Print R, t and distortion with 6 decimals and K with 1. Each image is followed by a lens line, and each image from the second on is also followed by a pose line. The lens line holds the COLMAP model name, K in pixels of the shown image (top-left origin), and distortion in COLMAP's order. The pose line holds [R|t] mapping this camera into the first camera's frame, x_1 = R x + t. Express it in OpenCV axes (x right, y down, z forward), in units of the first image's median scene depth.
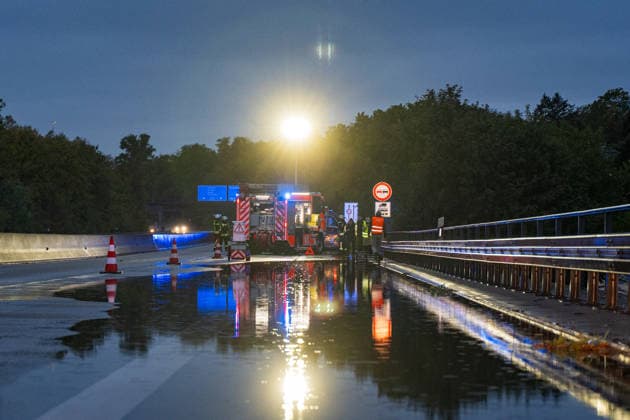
lens RADIAL K [[2092.0, 0, 315.0], [0, 2092.0, 210.0], [0, 0, 1]] dist [0.290630, 1.385193]
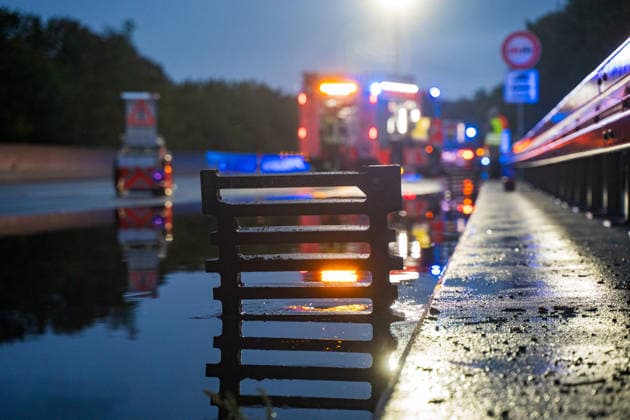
lens RADIAL K [[1297.0, 0, 315.0], [0, 1297.0, 210.0], [0, 0, 1]] dist [0.308669, -0.074568]
pose [[0.990811, -0.009371, -0.134926, 0.019316], [0.015624, 0.998849, 0.045359, 0.010378], [0.134346, -0.047050, 0.989817, 0.516106]]
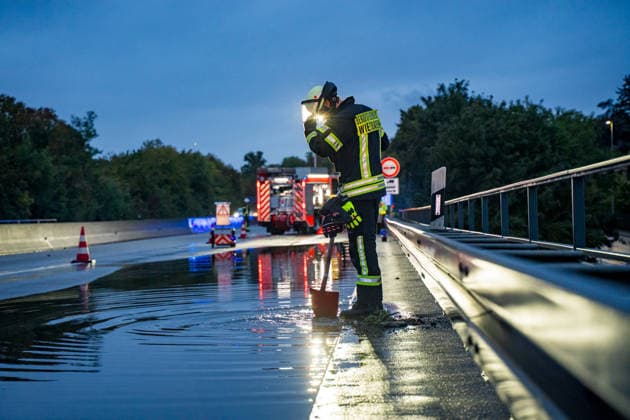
lens RADIAL K [[1297.0, 0, 315.0], [0, 1297.0, 210.0], [0, 0, 1]] dist [0.308669, -0.074568]
pose [[0.998377, -0.031052, -0.047739, 0.019434], [0.031458, 0.999475, 0.007770, 0.003664], [0.047472, -0.009259, 0.998830, 0.303008]]
